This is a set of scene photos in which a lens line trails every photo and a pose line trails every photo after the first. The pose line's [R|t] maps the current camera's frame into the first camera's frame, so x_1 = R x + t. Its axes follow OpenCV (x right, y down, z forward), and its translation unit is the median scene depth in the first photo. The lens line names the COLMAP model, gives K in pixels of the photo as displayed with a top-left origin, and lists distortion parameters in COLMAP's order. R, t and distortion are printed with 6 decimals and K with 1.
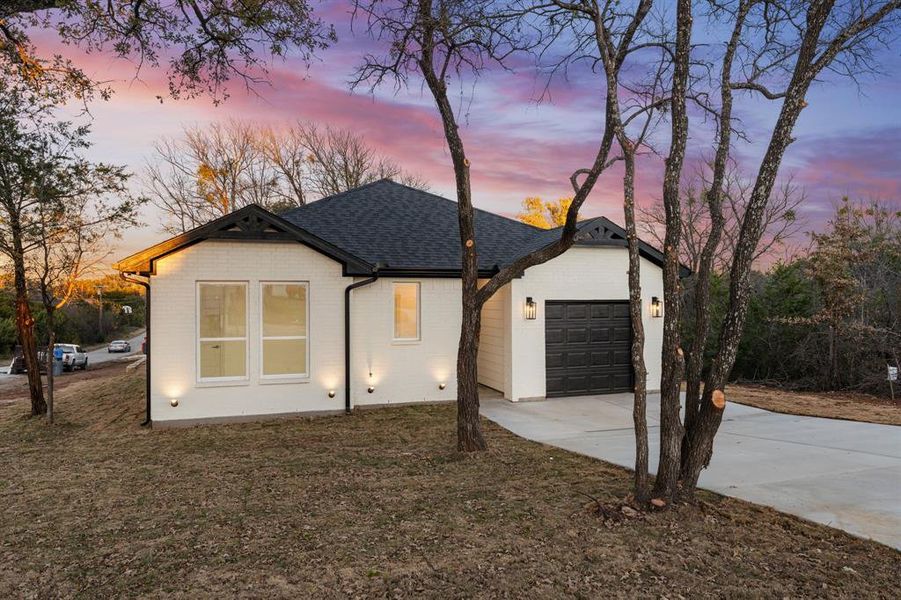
lens RADIAL K [[597.9, 0, 446.3], [0, 597.9, 299.3], [0, 0, 1]] dist [0.007931, -0.005959]
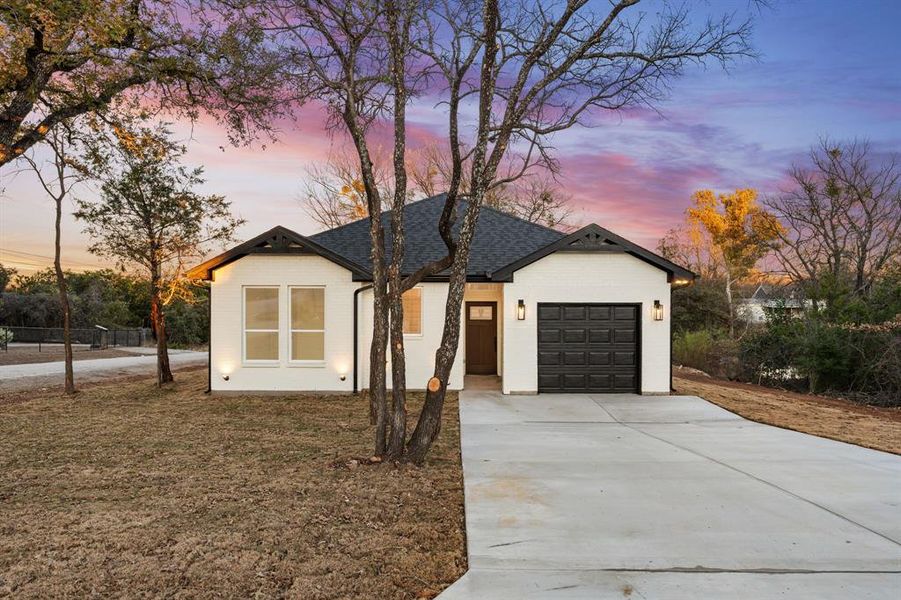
lens RADIAL K [[597.9, 0, 447.4], [0, 597.9, 300.0], [0, 0, 1]] dist [0.007931, -0.005959]
pose [[0.945371, 0.008377, -0.325888, 0.371947], [-0.006935, 0.999960, 0.005587, -0.008633], [0.325922, -0.003022, 0.945392, -0.080593]]
